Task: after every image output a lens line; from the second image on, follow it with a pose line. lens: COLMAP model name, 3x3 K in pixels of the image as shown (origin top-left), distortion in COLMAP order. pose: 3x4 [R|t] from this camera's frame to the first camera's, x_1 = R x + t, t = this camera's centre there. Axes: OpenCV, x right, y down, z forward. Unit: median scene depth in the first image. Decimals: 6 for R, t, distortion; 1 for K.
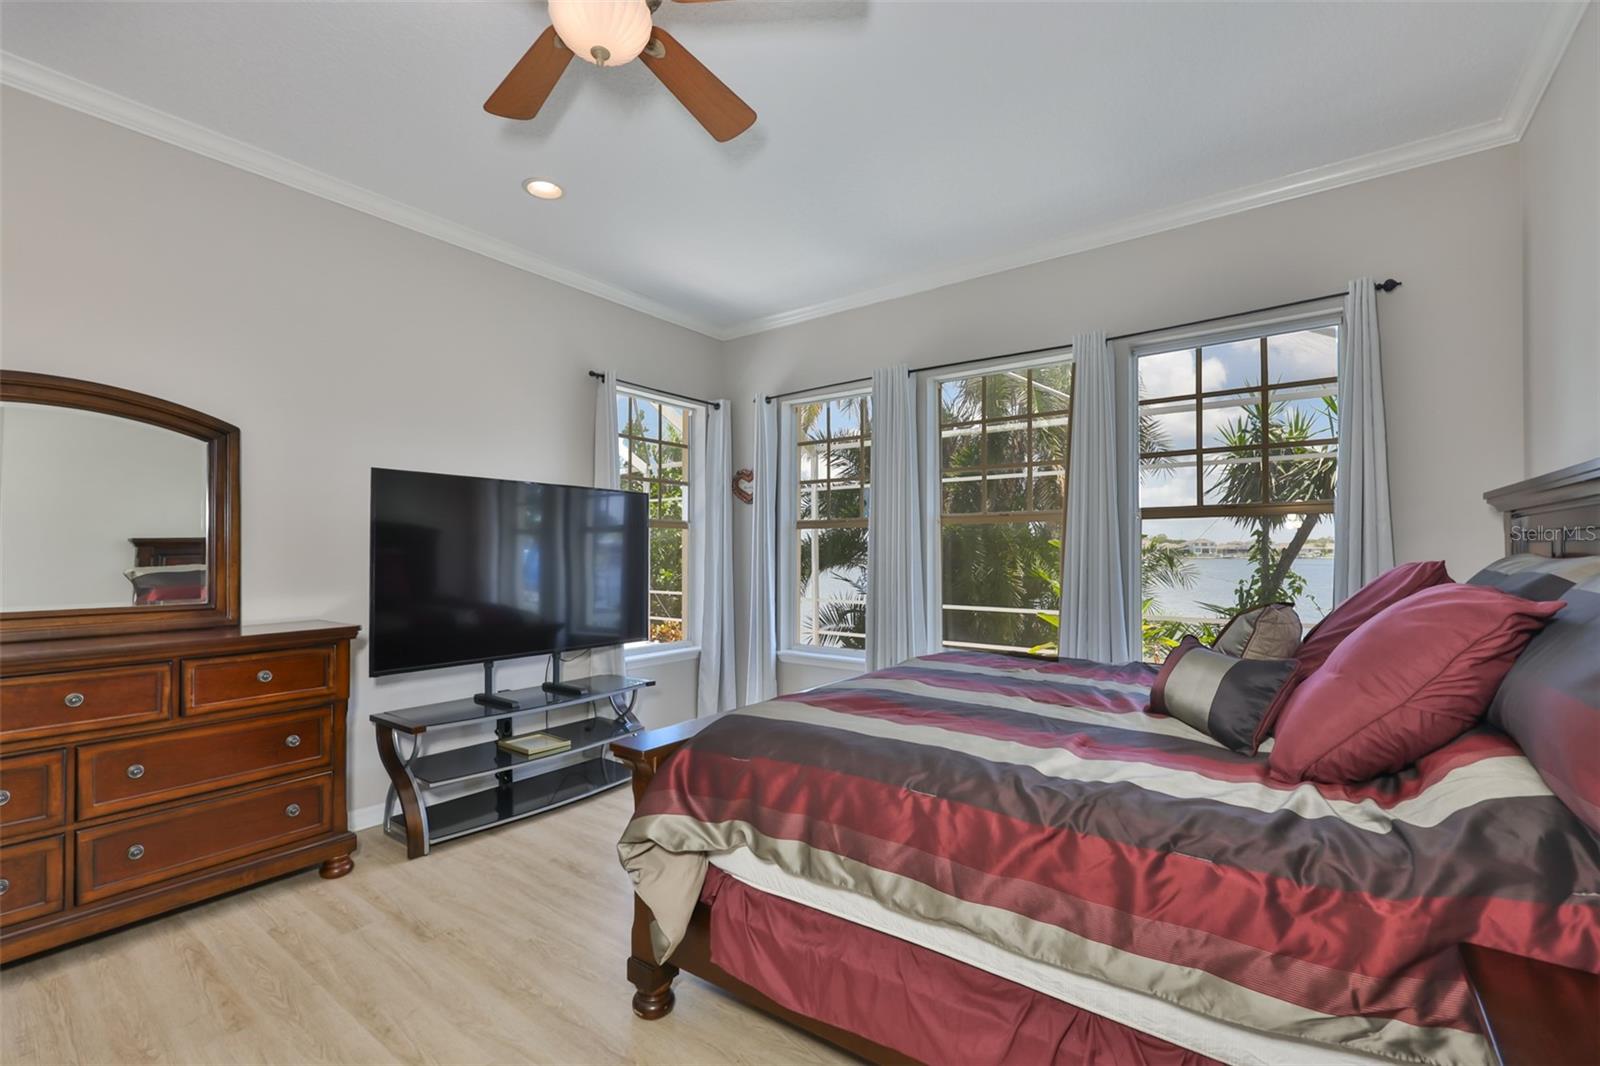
lens RADIAL K [[695.7, 0, 769.1], [0, 695.7, 538.8], [0, 0, 1]] dist [-0.000908, -0.000039]
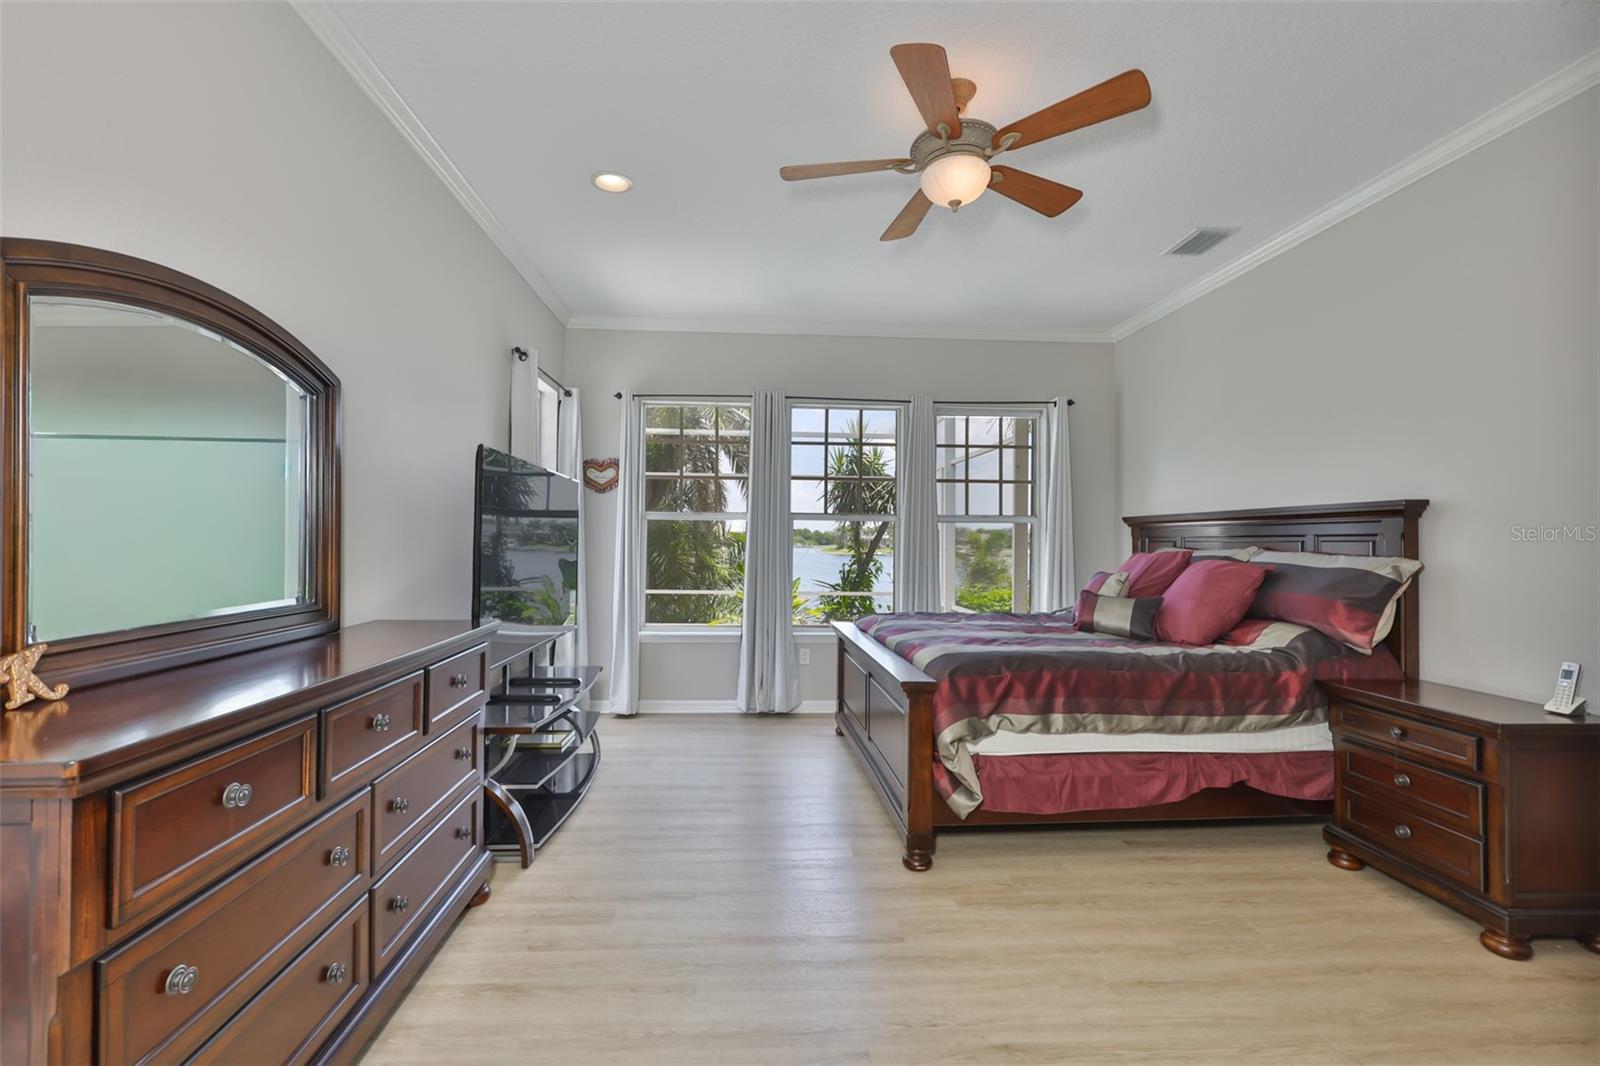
lens RADIAL K [[695.7, 0, 769.1], [0, 695.7, 538.8], [0, 0, 1]] dist [-0.000908, -0.000039]
pose [[0.767911, 0.013011, 0.640424, -0.499127], [-0.024897, 0.999644, 0.009543, 0.000438], [-0.640072, -0.023273, 0.767962, 0.045725]]
